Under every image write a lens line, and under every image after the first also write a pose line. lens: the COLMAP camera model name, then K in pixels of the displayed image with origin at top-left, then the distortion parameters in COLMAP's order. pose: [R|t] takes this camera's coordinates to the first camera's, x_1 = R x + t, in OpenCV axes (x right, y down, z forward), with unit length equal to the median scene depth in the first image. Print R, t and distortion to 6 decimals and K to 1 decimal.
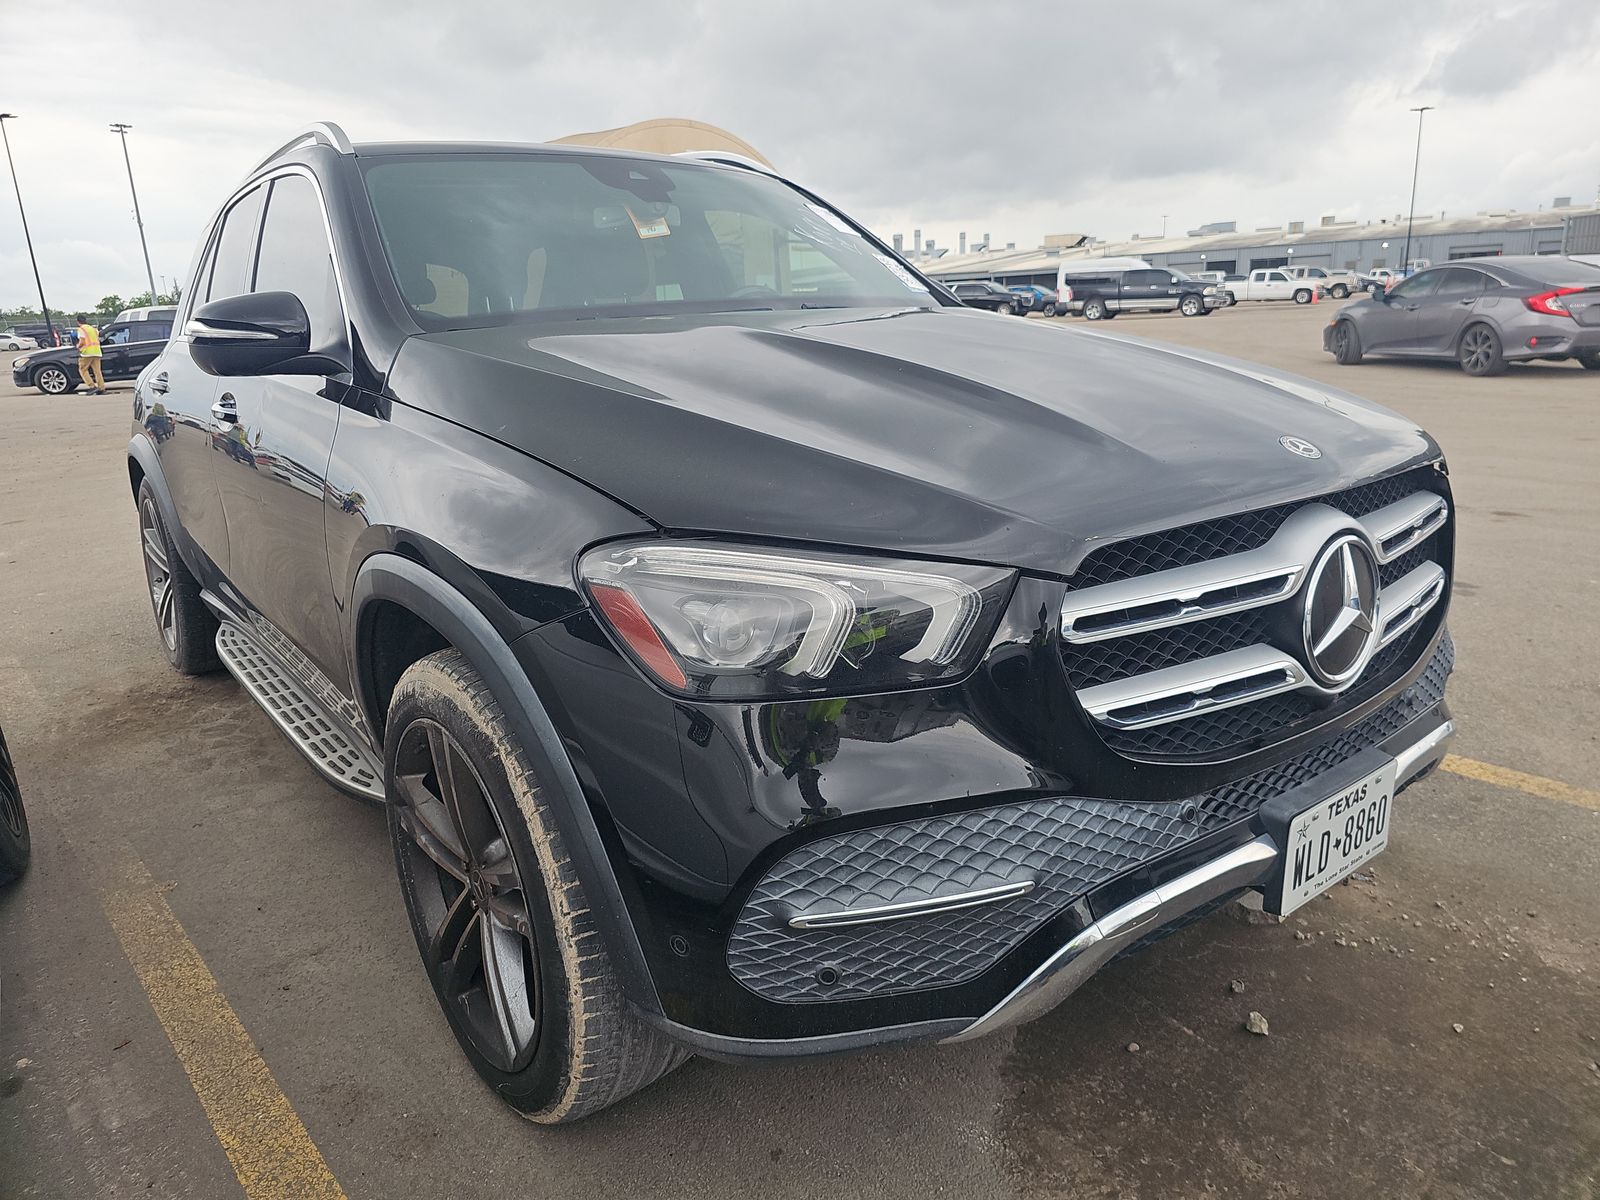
lens RADIAL K [[1111.1, 0, 795.3], [0, 1111.1, 593.5], [0, 0, 1]] dist [0.037064, -0.031828]
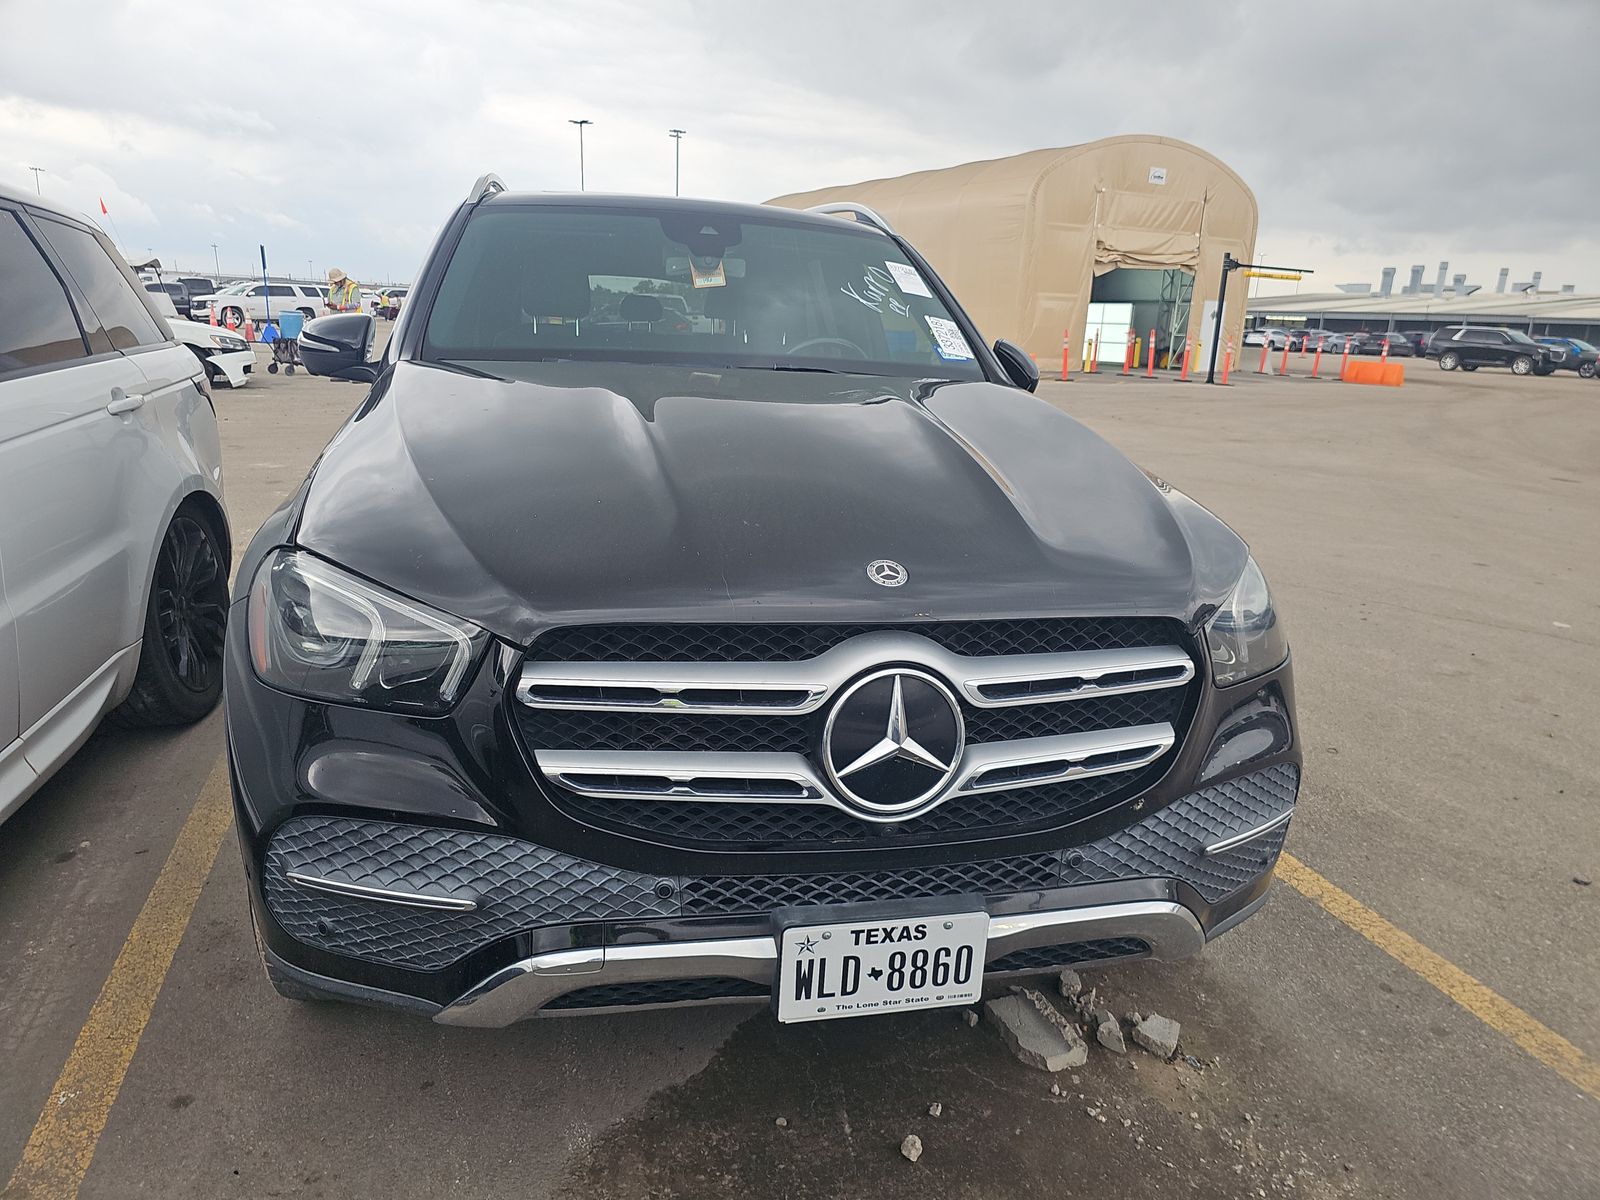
lens RADIAL K [[1111.1, 0, 764.5], [0, 1111.1, 608.5], [0, 0, 1]] dist [0.037064, -0.031828]
pose [[0.898574, 0.186231, -0.397345, 0.633498], [-0.183386, 0.981986, 0.045528, -0.104412], [0.398666, 0.031957, 0.916539, 0.041970]]
